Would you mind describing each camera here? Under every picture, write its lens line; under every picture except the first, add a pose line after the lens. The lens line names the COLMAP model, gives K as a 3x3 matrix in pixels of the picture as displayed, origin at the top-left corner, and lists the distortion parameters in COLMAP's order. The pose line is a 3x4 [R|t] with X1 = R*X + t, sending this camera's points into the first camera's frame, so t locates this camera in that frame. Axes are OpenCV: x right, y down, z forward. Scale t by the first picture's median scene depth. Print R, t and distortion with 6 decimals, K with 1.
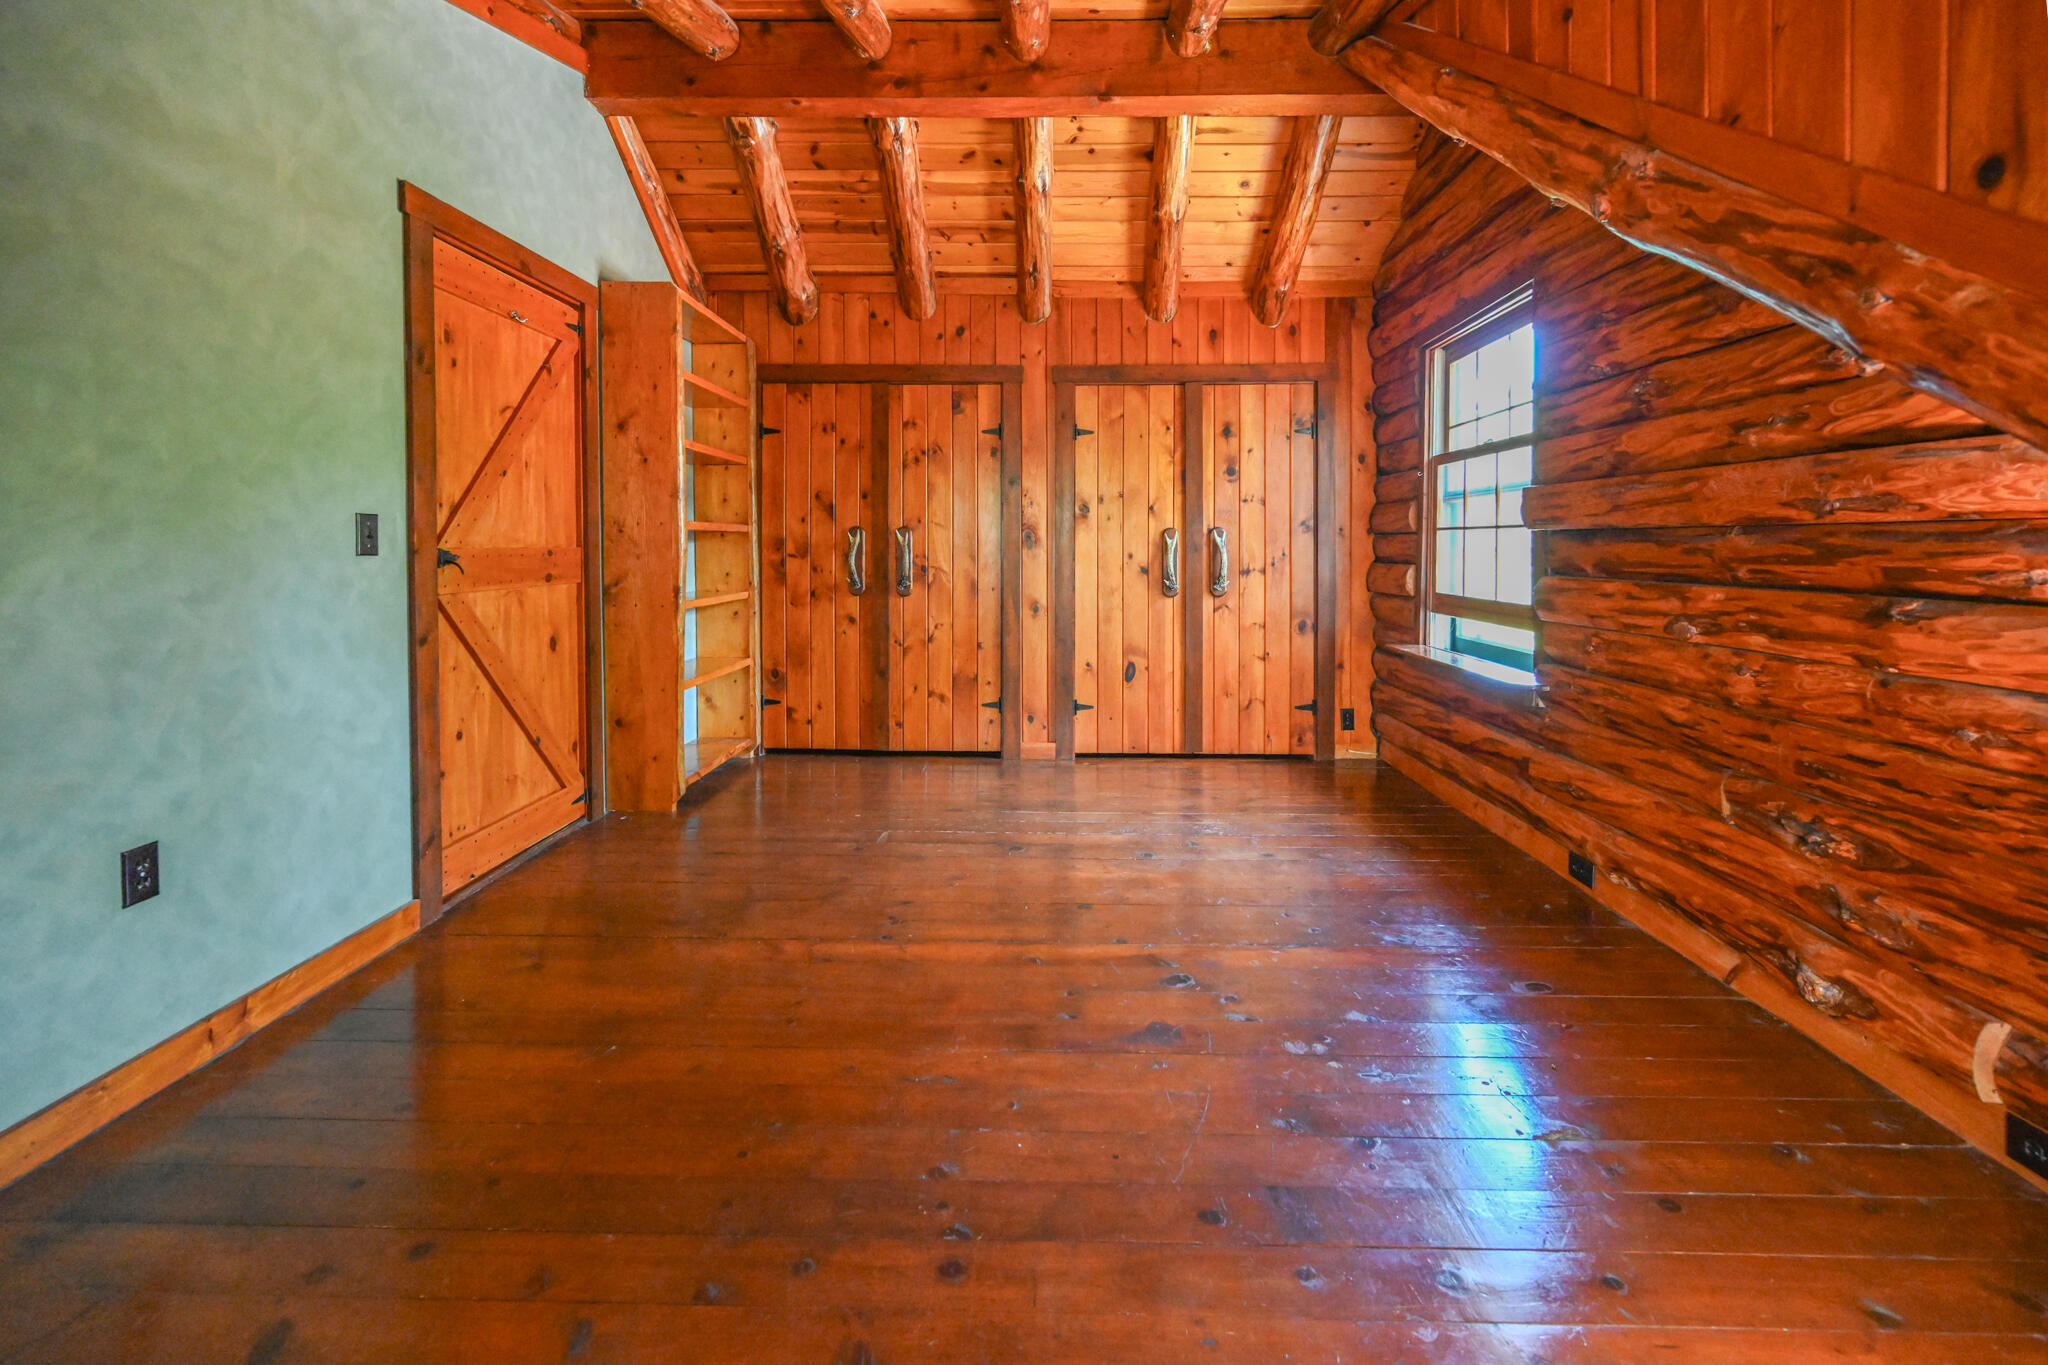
lens RADIAL K [[830.0, 0, 1021.6], [0, 830.0, 557.6], [0, 0, 1]] dist [-0.002912, 0.000909]
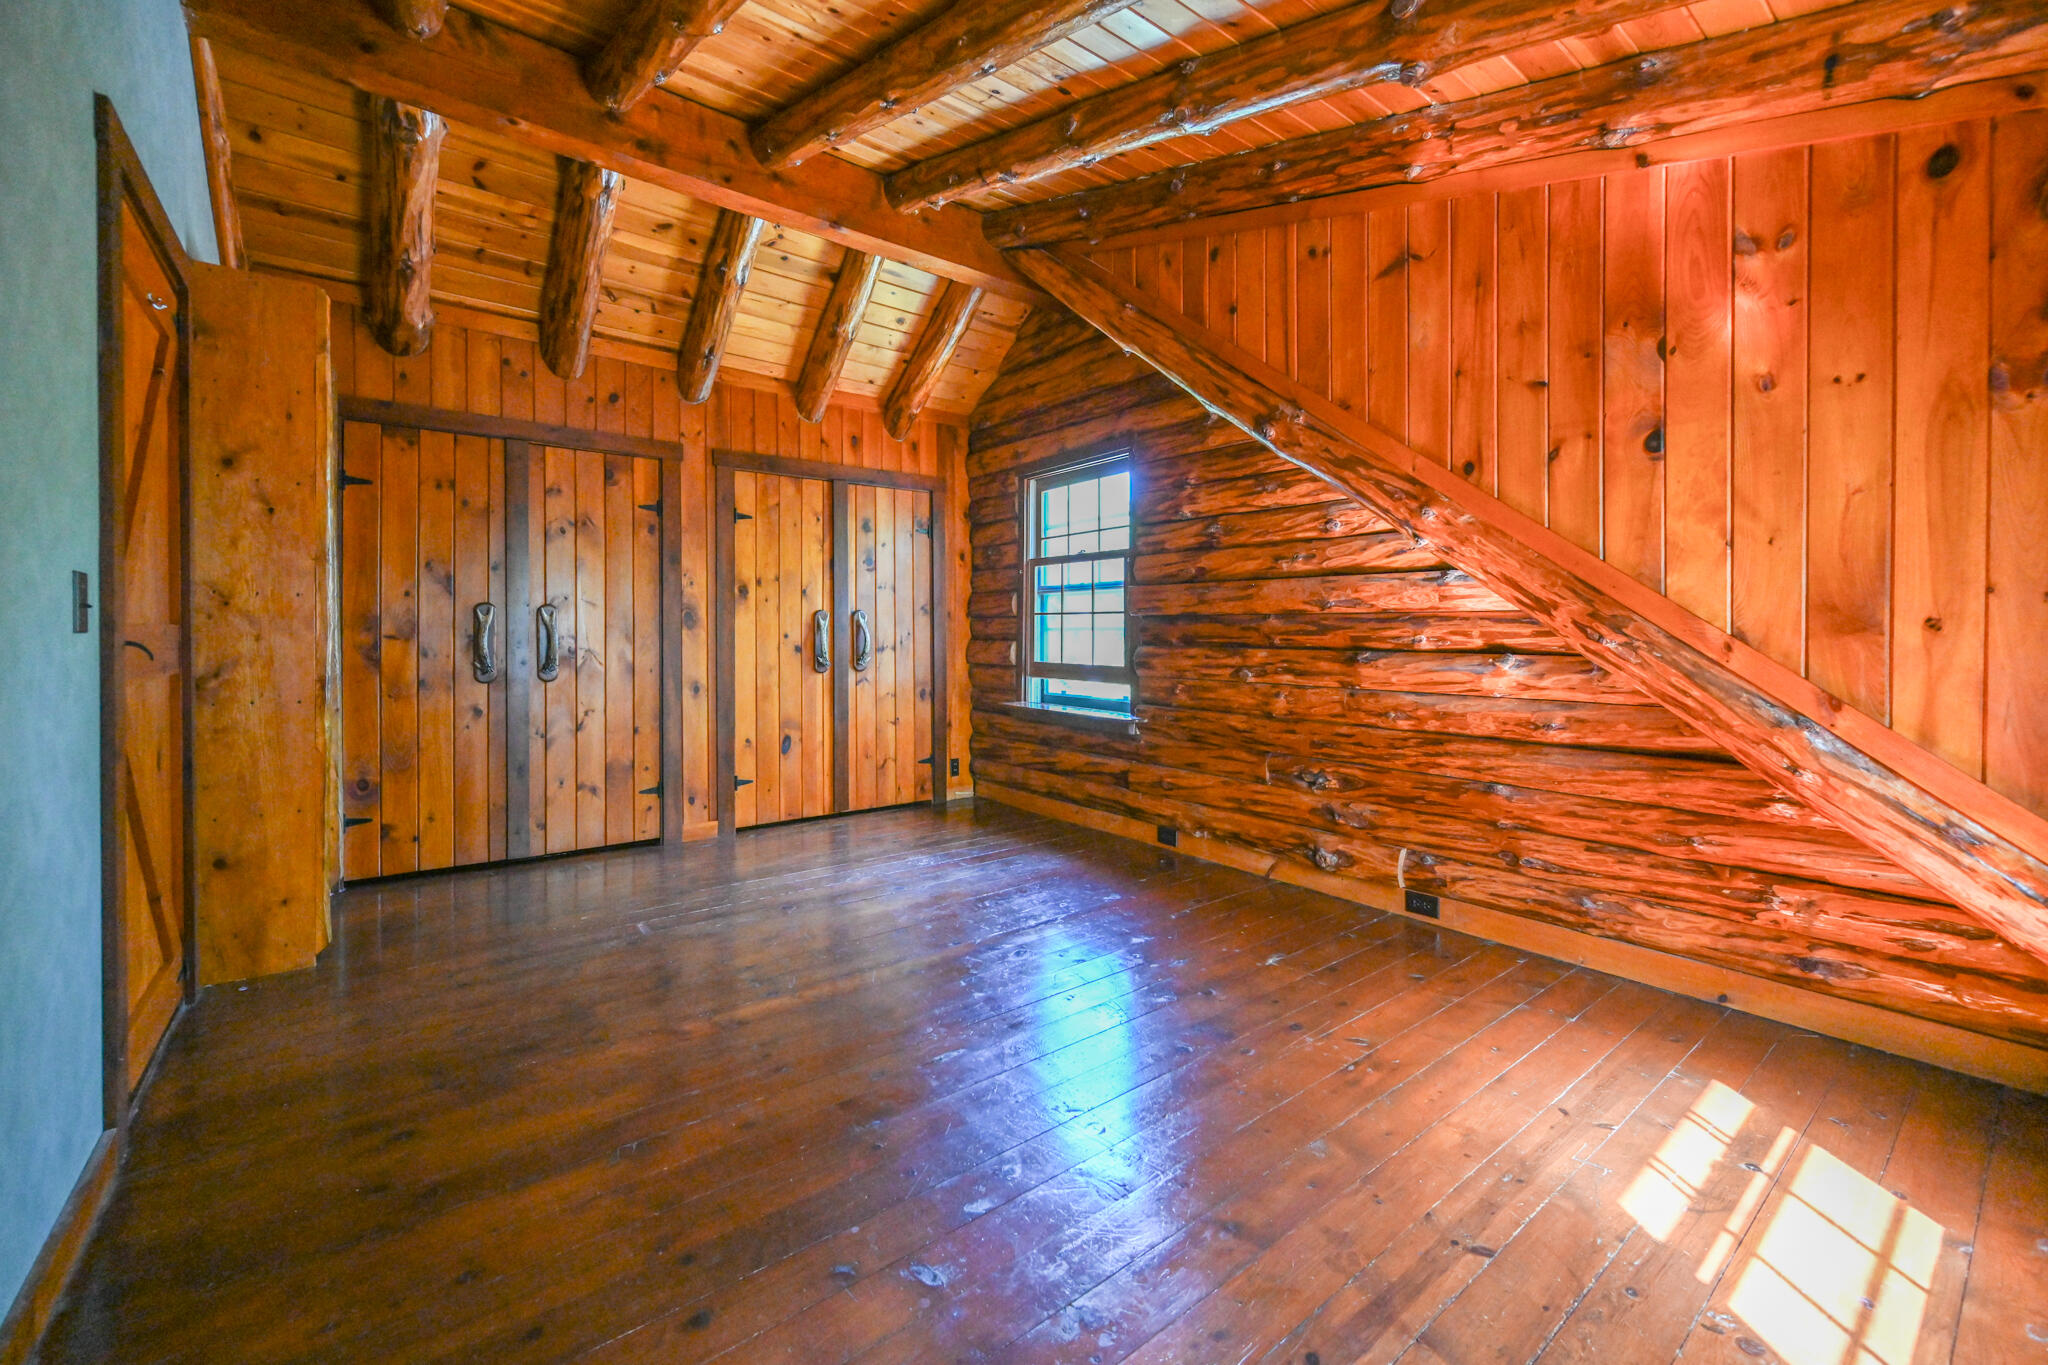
lens RADIAL K [[830.0, 0, 998.3], [0, 830.0, 634.3], [0, 0, 1]] dist [-0.002912, 0.000909]
pose [[0.779784, -0.003251, 0.626040, -0.376731], [0.008697, 0.999946, -0.005641, 0.005264], [-0.625988, 0.009844, 0.779770, -0.005585]]
